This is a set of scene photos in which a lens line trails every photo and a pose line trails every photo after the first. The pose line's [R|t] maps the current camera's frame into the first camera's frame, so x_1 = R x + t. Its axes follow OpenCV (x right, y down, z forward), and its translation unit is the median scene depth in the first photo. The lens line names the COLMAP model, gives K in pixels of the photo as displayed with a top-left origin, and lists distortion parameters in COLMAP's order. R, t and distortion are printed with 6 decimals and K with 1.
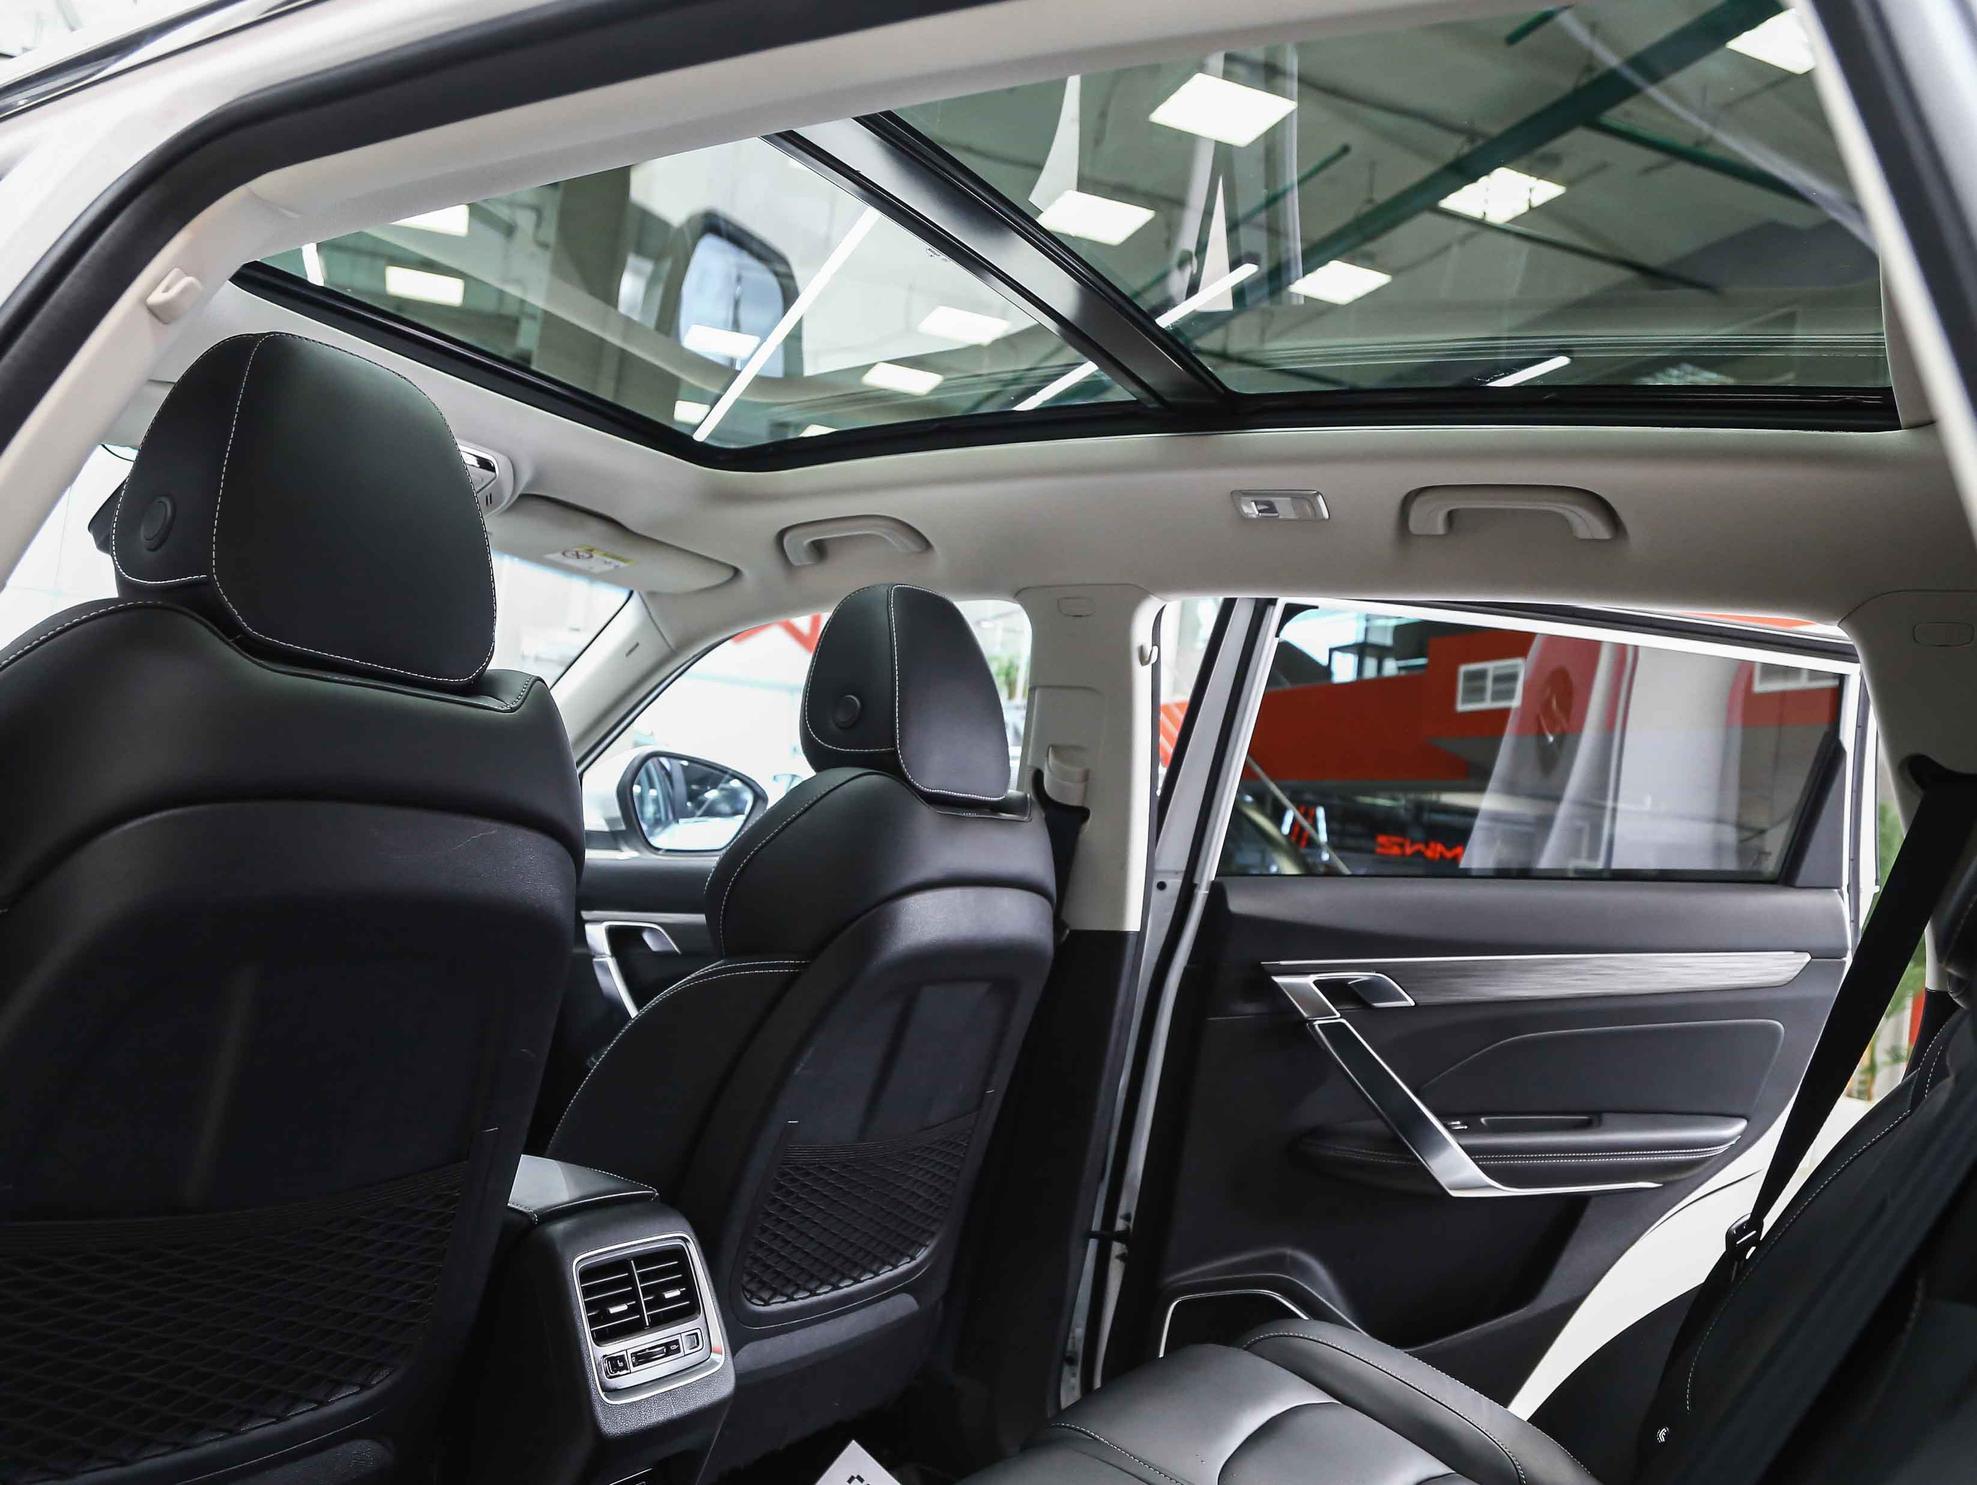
lens RADIAL K [[1587.3, 0, 988.5], [0, 1587.3, 742.5], [0, 0, 1]] dist [-0.099202, 0.023424]
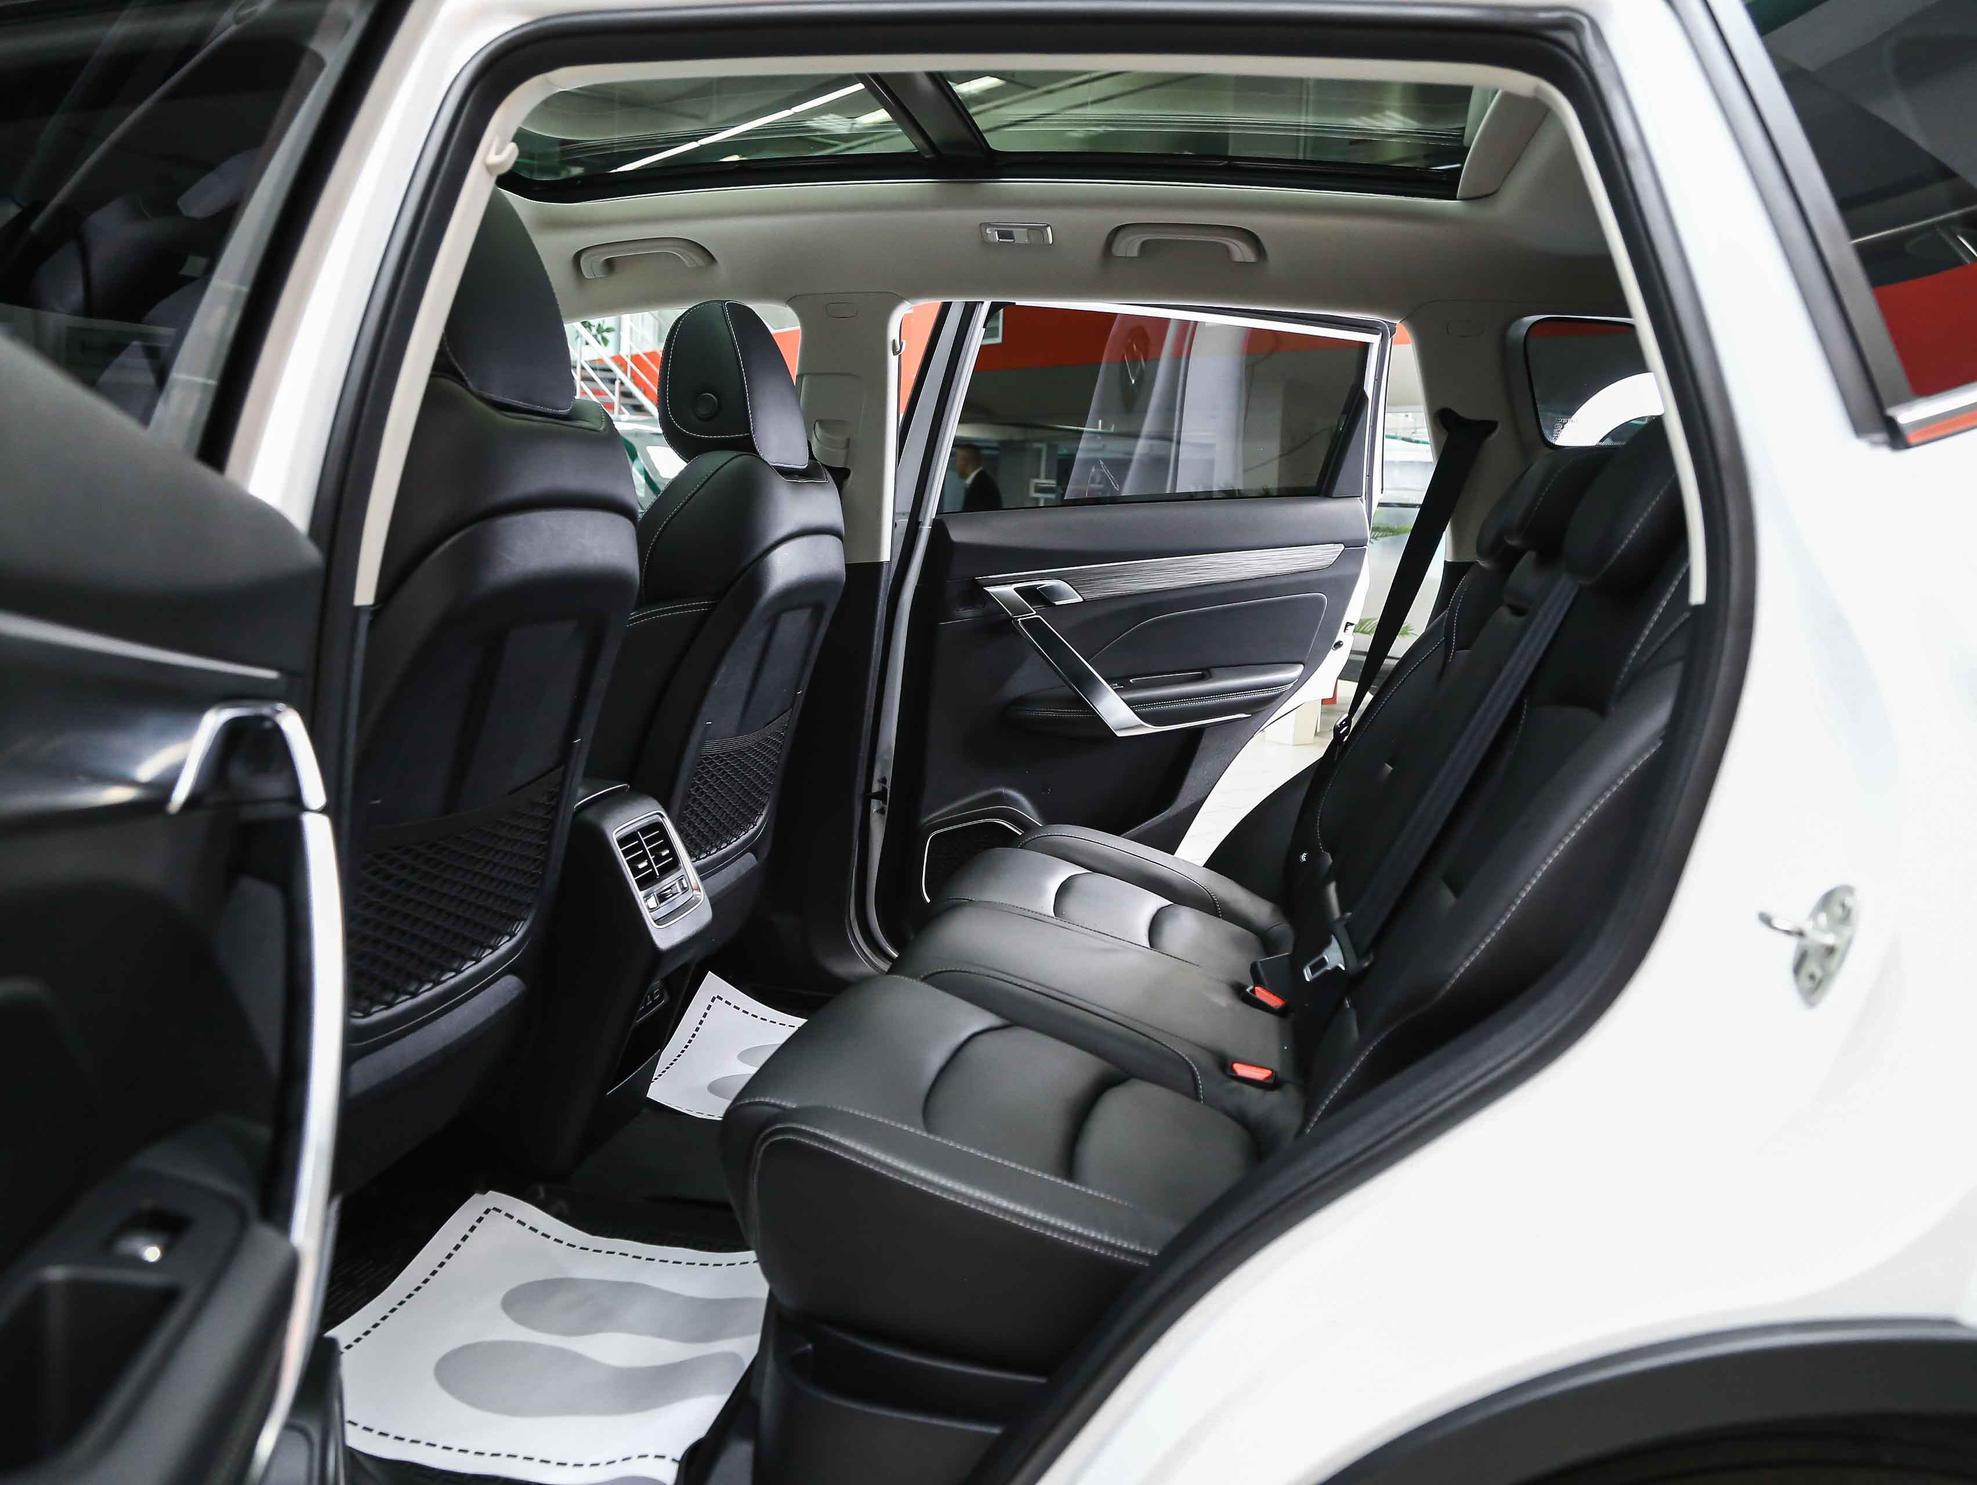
lens RADIAL K [[1587.3, 0, 988.5], [0, 1587.3, 742.5], [0, 0, 1]] dist [-0.099202, 0.023424]
pose [[0.935733, -0.116693, 0.332846, -0.281409], [0.036979, 0.970941, 0.236443, -0.040950], [-0.350765, -0.208939, 0.912857, -0.246869]]
